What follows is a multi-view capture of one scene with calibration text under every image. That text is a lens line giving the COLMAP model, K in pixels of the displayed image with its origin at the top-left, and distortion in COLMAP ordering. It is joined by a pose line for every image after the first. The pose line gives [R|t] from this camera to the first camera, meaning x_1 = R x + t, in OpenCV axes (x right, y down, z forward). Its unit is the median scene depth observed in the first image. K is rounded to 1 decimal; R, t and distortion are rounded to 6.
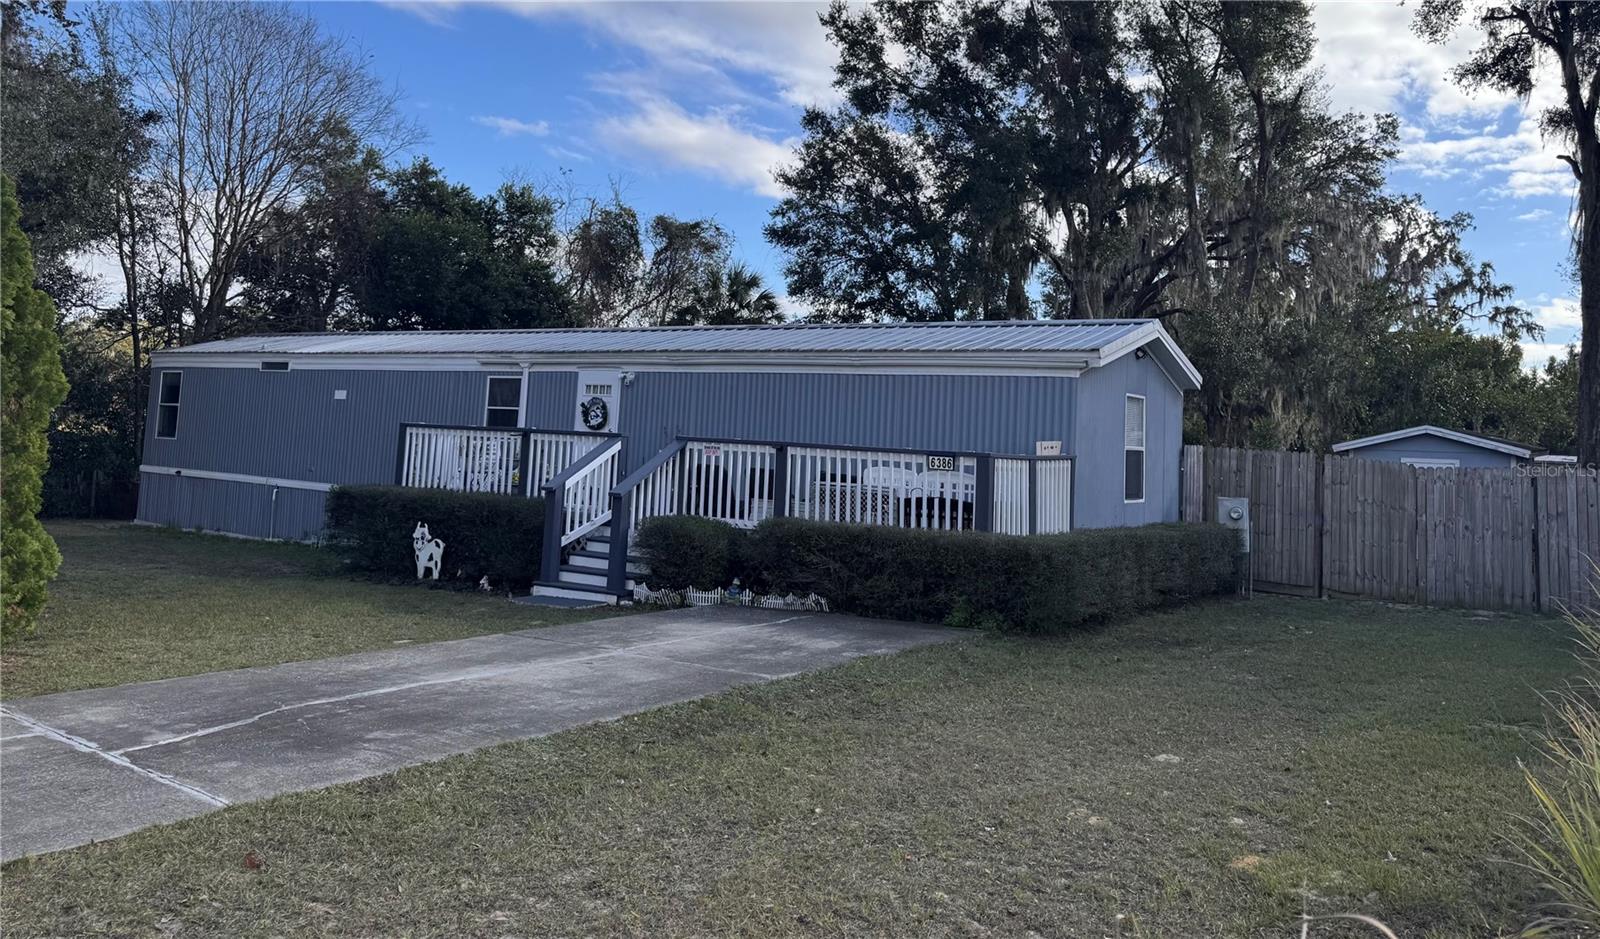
lens RADIAL K [[1101.9, 0, 786.6], [0, 1101.9, 361.7], [0, 0, 1]] dist [0.059218, -0.005162]
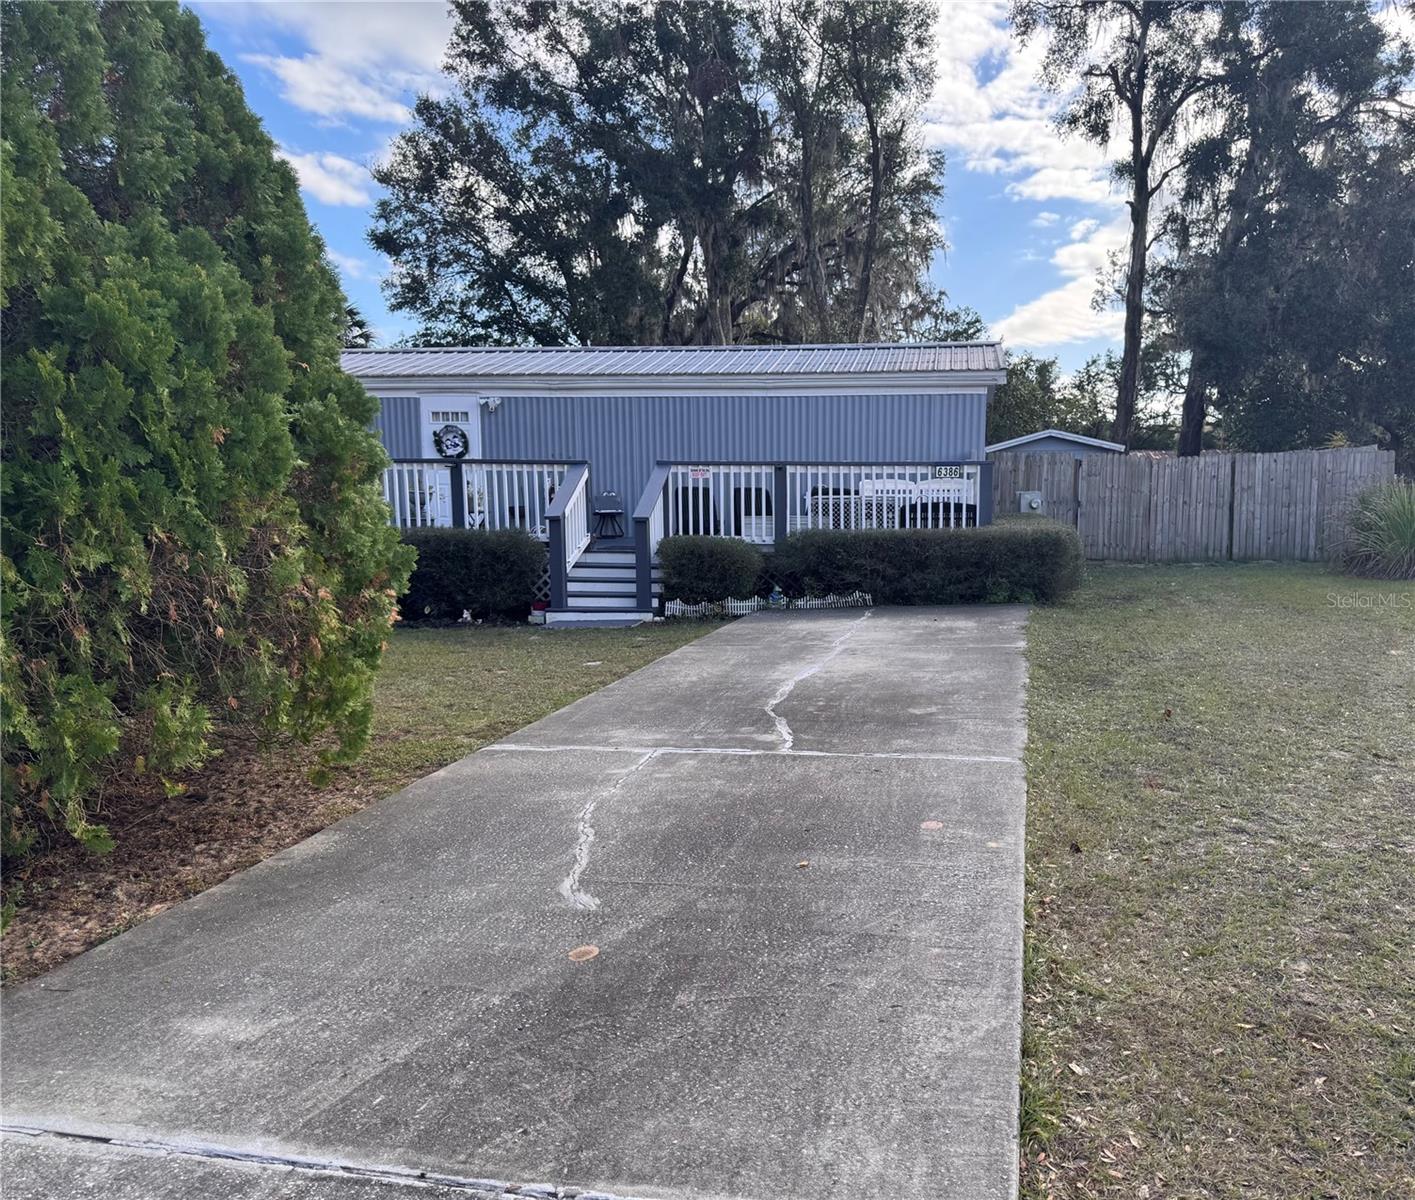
lens RADIAL K [[1080.2, 0, 708.3], [0, 1080.2, 605.4], [0, 0, 1]] dist [0.097025, -0.014508]
pose [[0.914660, -0.093199, 0.393334, -0.443390], [0.012257, 0.979005, 0.203469, -0.005211], [-0.404039, -0.181284, 0.896598, 0.042407]]
